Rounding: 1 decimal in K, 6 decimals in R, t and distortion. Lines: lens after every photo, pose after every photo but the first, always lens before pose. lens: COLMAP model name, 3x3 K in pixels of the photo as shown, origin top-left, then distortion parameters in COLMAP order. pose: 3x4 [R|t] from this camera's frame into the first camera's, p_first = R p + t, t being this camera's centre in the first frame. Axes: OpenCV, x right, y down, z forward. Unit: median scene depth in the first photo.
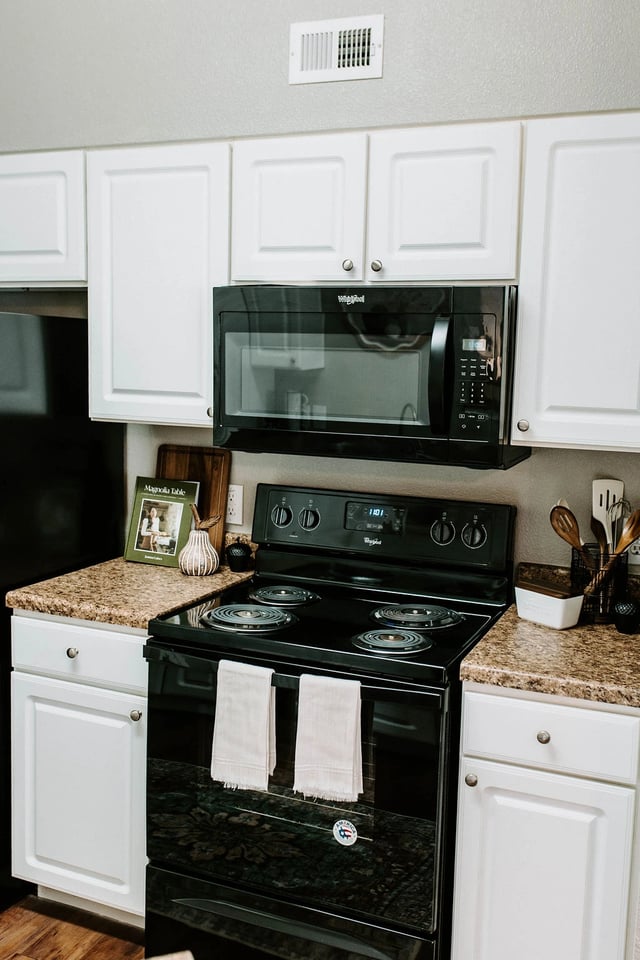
lens RADIAL K [[981.4, 0, 299.3], [0, 981.4, 478.9], [0, 0, 1]] dist [0.001948, -0.016236]
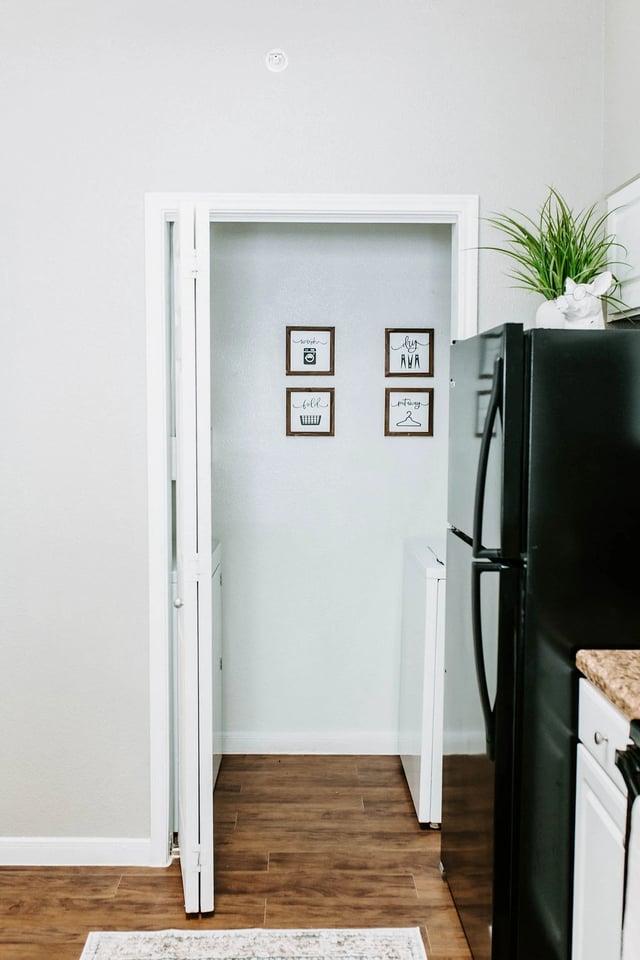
lens RADIAL K [[954.2, 0, 320.0], [0, 954.2, 480.0], [0, 0, 1]] dist [-0.008264, -0.004362]
pose [[0.413929, 0.050404, -0.908912, 0.378149], [-0.110253, 0.993891, 0.004906, -0.013417], [0.903608, 0.098179, 0.416958, 0.444411]]
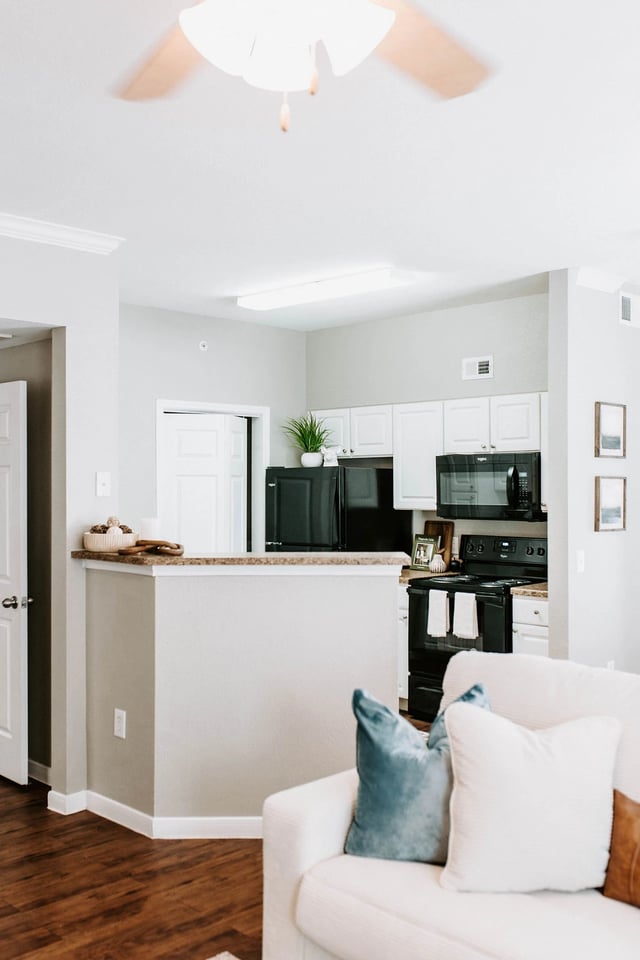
lens RADIAL K [[981.4, 0, 299.3], [0, 981.4, 478.9], [0, 0, 1]] dist [0.001948, -0.016236]
pose [[0.923628, -0.029876, -0.382124, 0.580364], [-0.023871, 0.990539, -0.135141, 0.230986], [0.382546, 0.133942, 0.914176, -1.544173]]
